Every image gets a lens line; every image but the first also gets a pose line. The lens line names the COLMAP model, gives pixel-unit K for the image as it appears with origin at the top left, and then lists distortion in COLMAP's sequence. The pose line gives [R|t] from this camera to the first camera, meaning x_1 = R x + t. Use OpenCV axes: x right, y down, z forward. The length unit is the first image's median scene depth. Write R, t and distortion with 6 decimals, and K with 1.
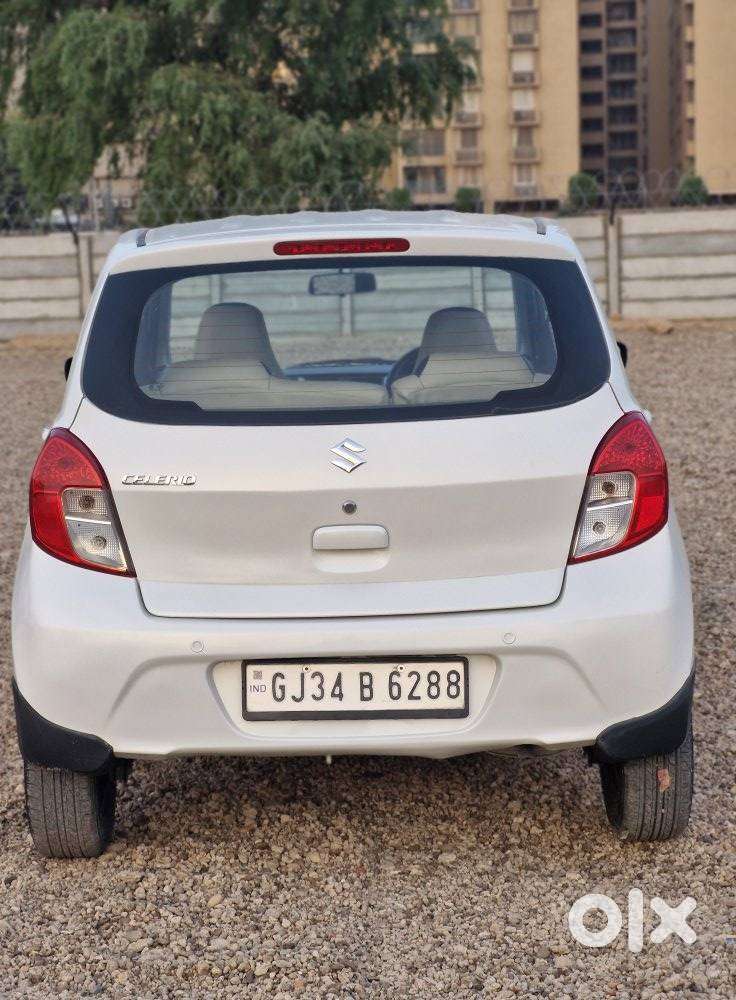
lens RADIAL K [[2202.4, 0, 338.3], [0, 2202.4, 485.8], [0, 0, 1]] dist [-0.135784, 2.822375]
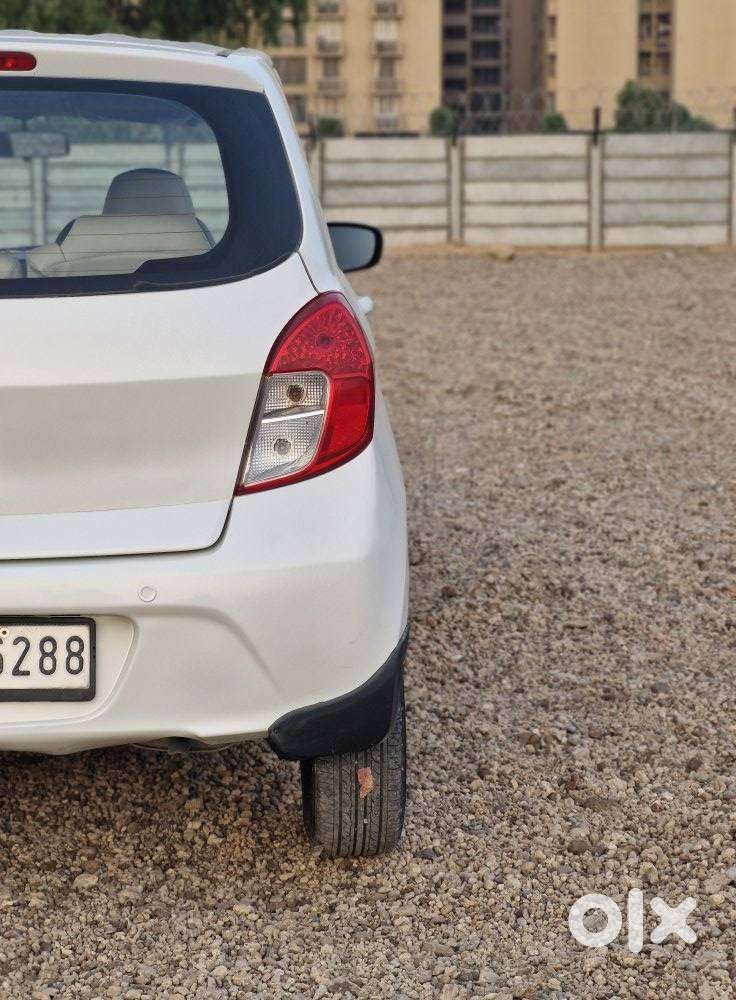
lens RADIAL K [[2202.4, 0, 338.3], [0, 2202.4, 485.8], [0, 0, 1]] dist [-0.135784, 2.822375]
pose [[0.997877, 0.012926, 0.063834, 0.081264], [-0.014860, 0.999442, 0.029916, 0.008792], [-0.063412, -0.030801, 0.997512, 0.228518]]
